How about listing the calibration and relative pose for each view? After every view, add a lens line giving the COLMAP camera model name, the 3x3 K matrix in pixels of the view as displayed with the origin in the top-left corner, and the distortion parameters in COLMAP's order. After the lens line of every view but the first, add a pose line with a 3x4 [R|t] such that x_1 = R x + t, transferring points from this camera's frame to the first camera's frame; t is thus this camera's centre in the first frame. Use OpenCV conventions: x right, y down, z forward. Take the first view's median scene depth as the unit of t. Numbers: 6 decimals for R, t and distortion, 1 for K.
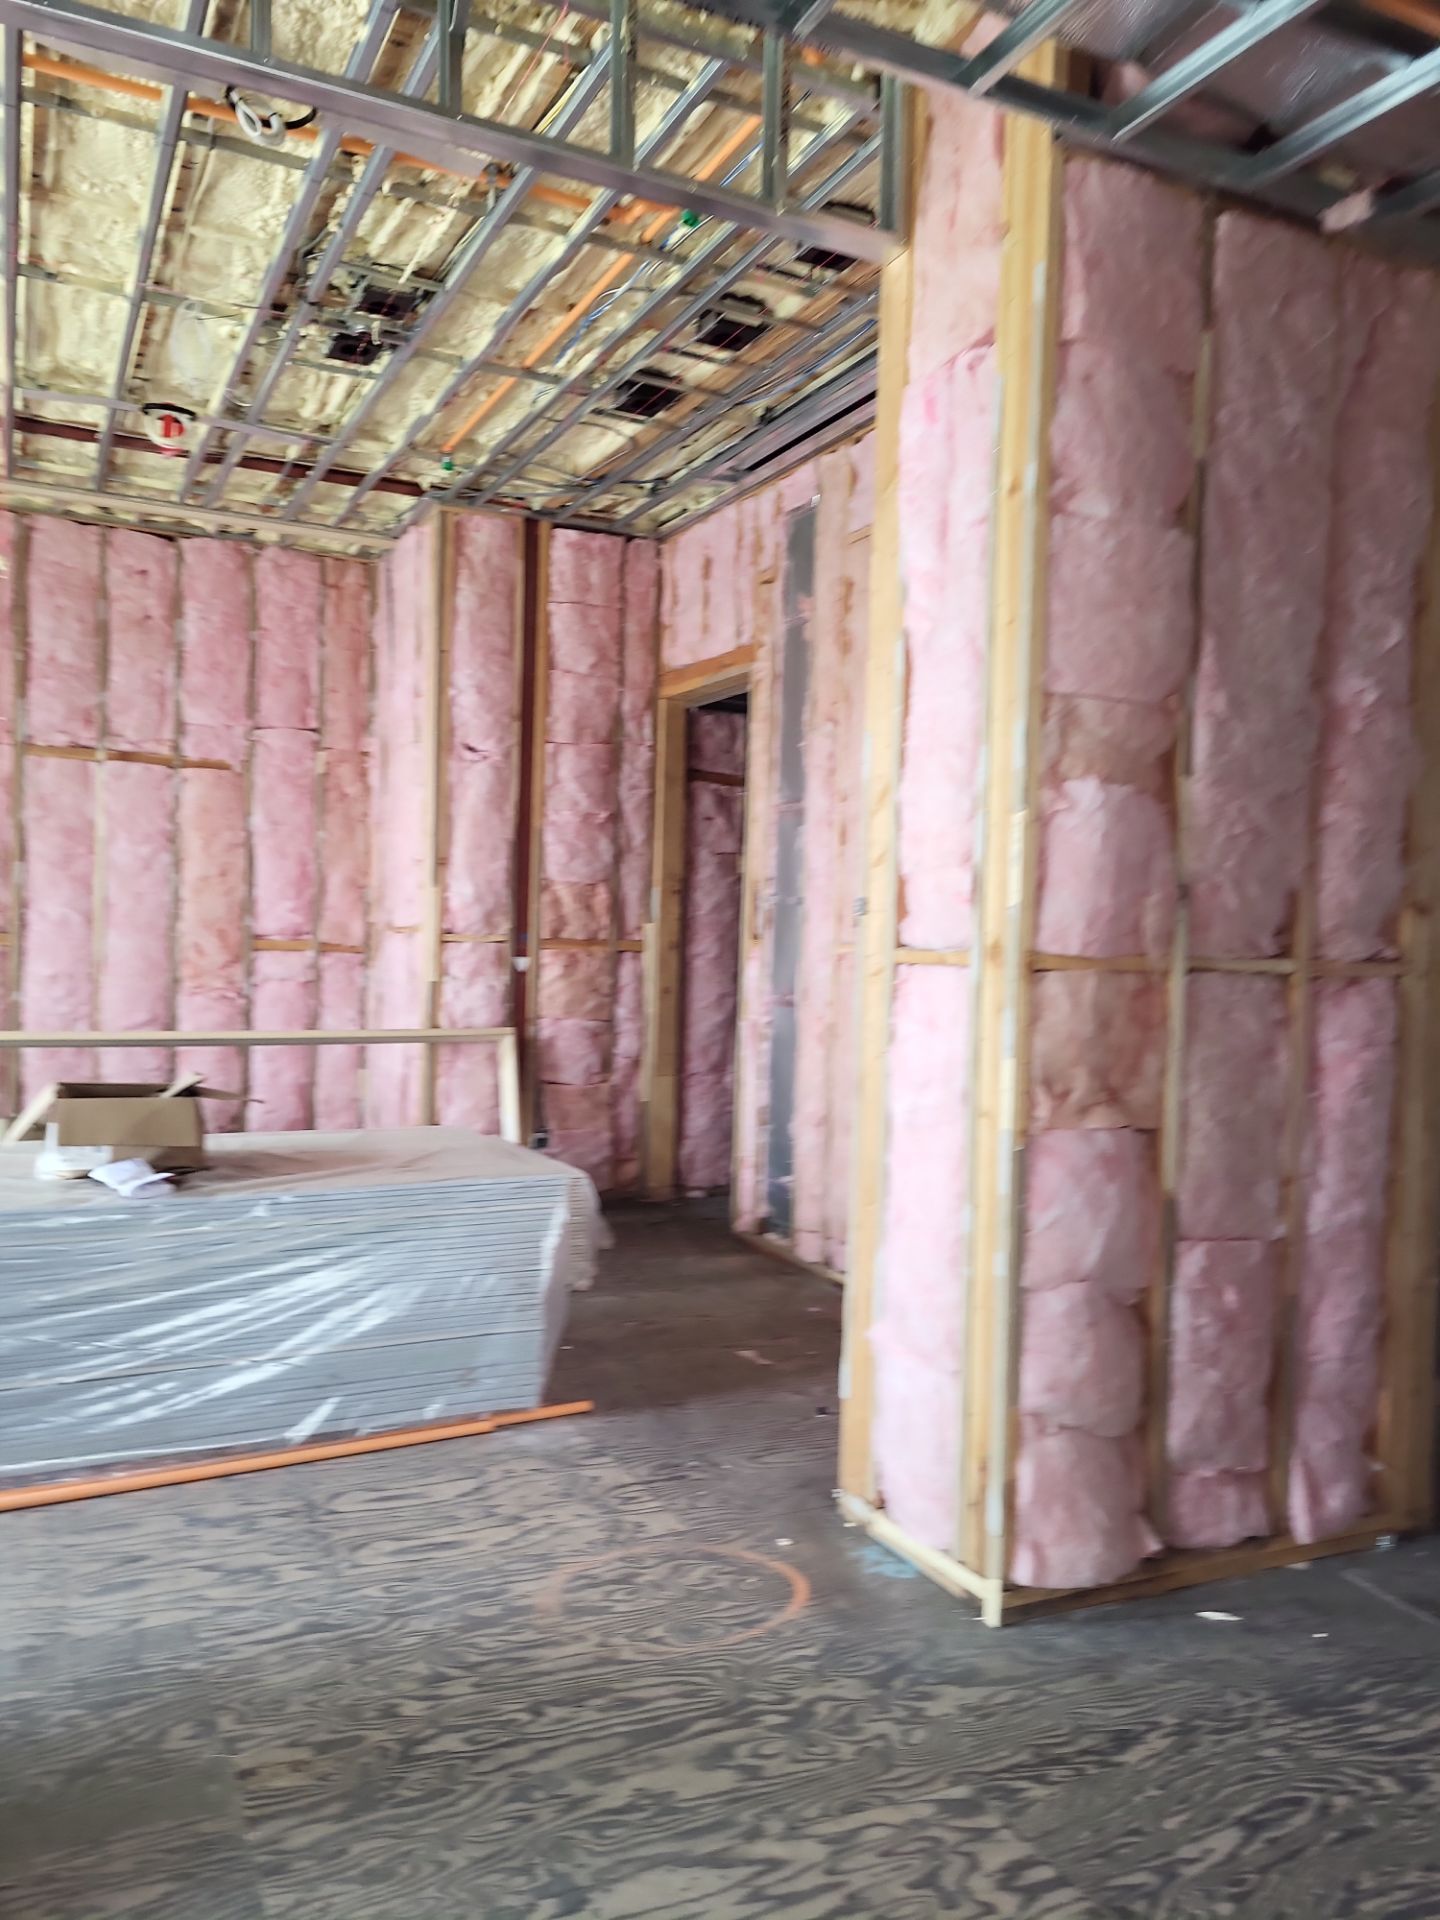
lens RADIAL K [[1429.3, 0, 710.8], [0, 1429.3, 955.6], [0, 0, 1]] dist [0.034469, -0.006139]
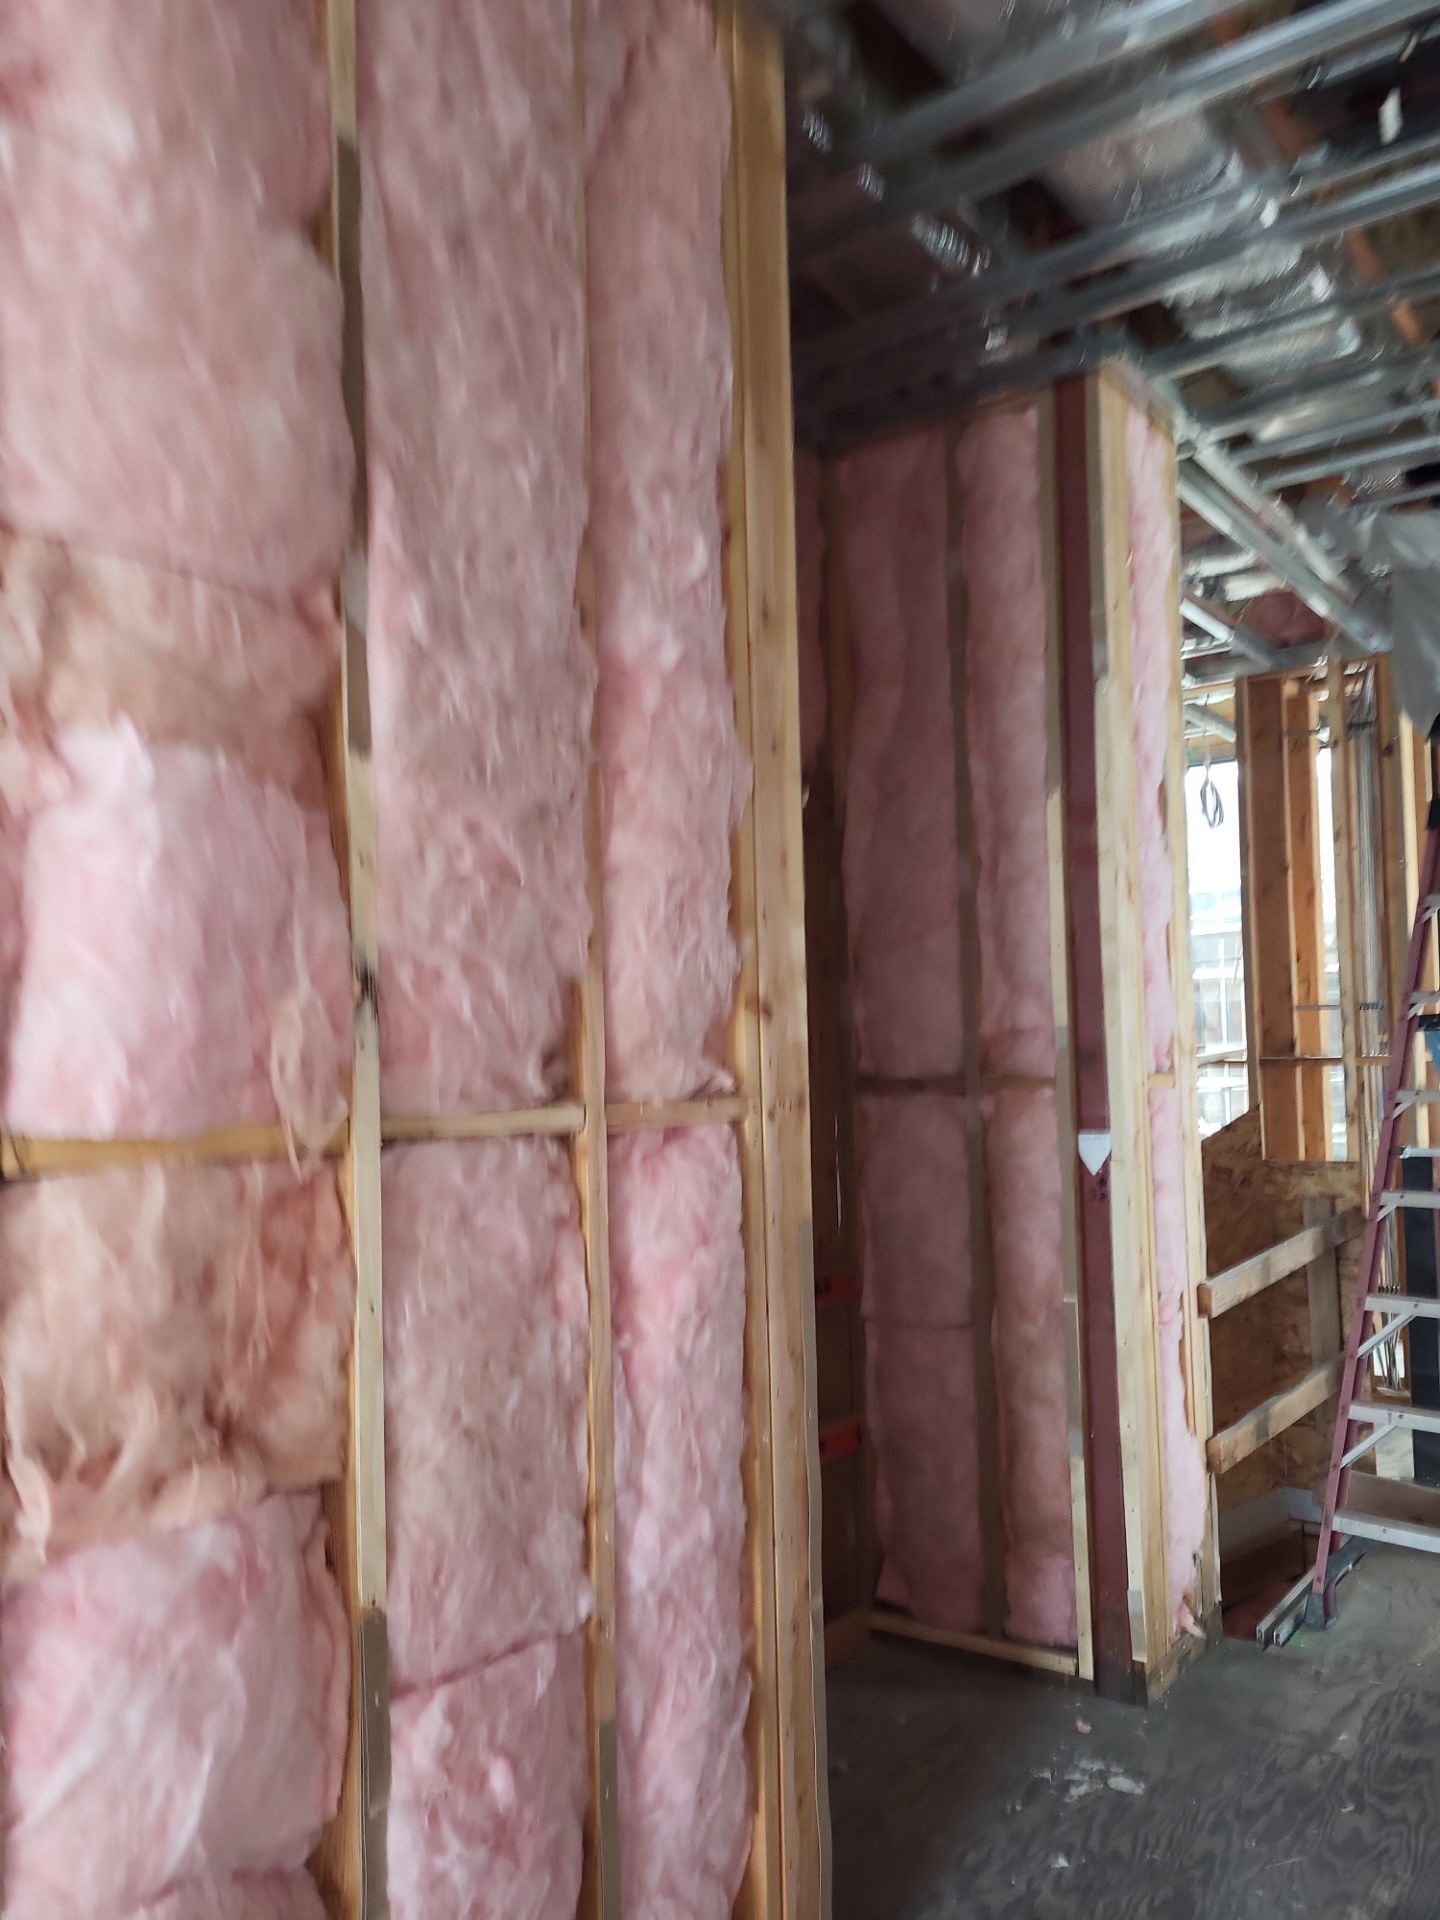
lens RADIAL K [[1429.3, 0, 719.7], [0, 1429.3, 962.3], [0, 0, 1]] dist [0.034469, -0.006139]
pose [[0.885091, -0.023311, 0.464834, 0.204079], [0.067296, 0.994659, -0.078259, -0.005034], [-0.460527, 0.100548, 0.881932, 0.496504]]
